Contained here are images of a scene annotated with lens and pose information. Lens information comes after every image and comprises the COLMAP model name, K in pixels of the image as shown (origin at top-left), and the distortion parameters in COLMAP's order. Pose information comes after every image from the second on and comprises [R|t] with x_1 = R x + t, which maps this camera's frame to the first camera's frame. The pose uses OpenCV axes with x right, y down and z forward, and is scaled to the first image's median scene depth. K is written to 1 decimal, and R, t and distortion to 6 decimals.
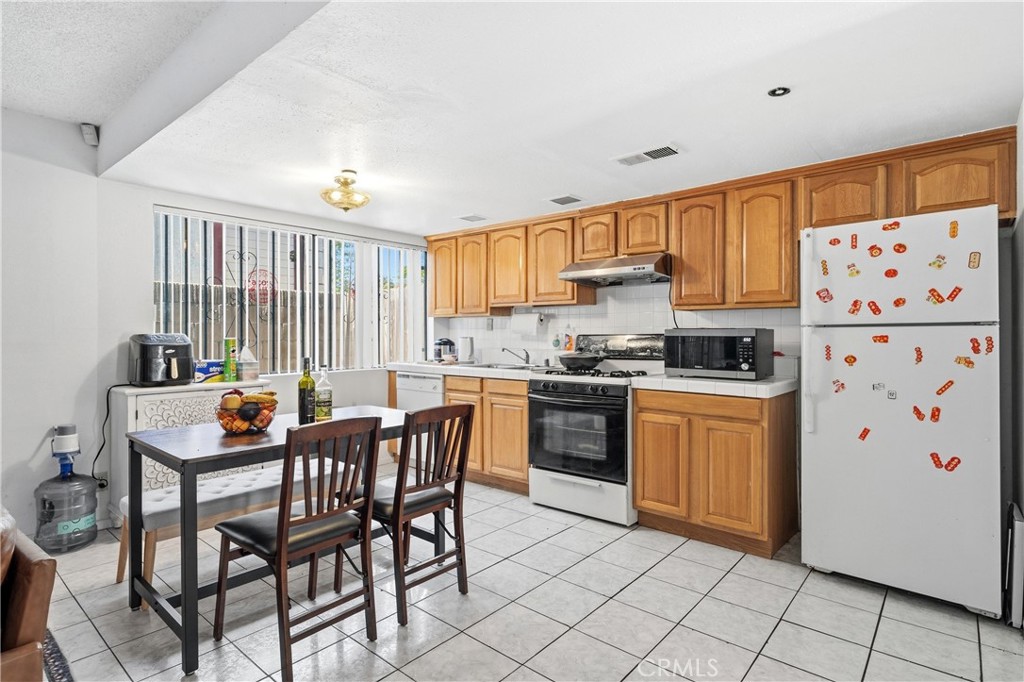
lens RADIAL K [[526.9, 0, 513.8], [0, 526.9, 333.6], [0, 0, 1]] dist [0.002833, -0.000147]
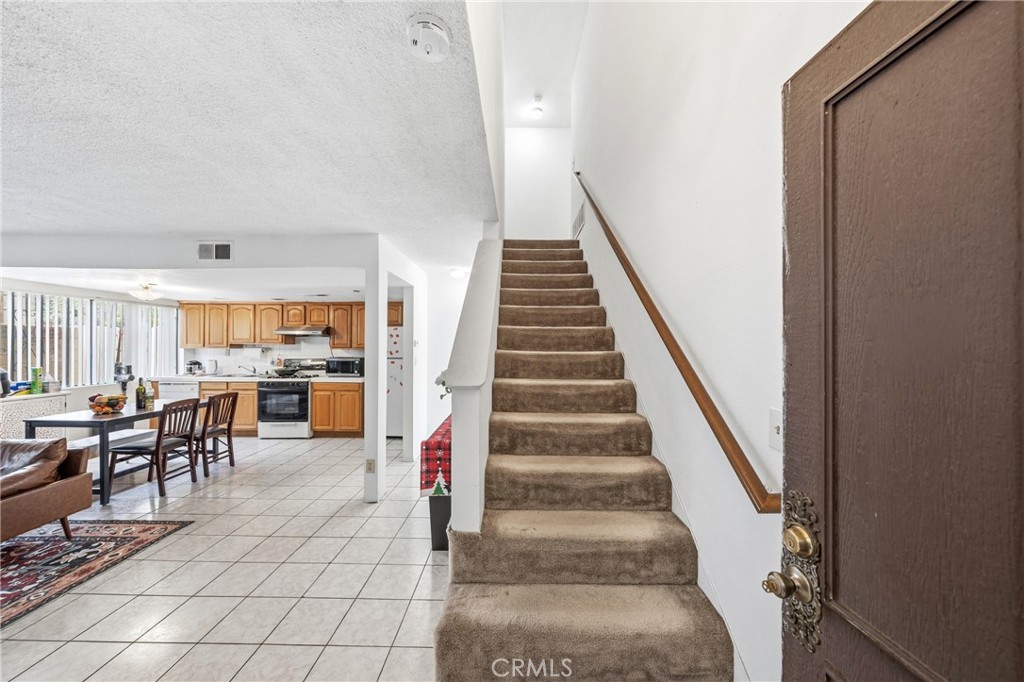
lens RADIAL K [[355.4, 0, 517.3], [0, 355.4, 343.0], [0, 0, 1]] dist [-0.006896, 0.000756]
pose [[0.761307, 0.006167, 0.648362, -0.115661], [-0.005698, 0.999980, -0.002821, -0.079767], [-0.648366, -0.001546, 0.761327, -0.878275]]
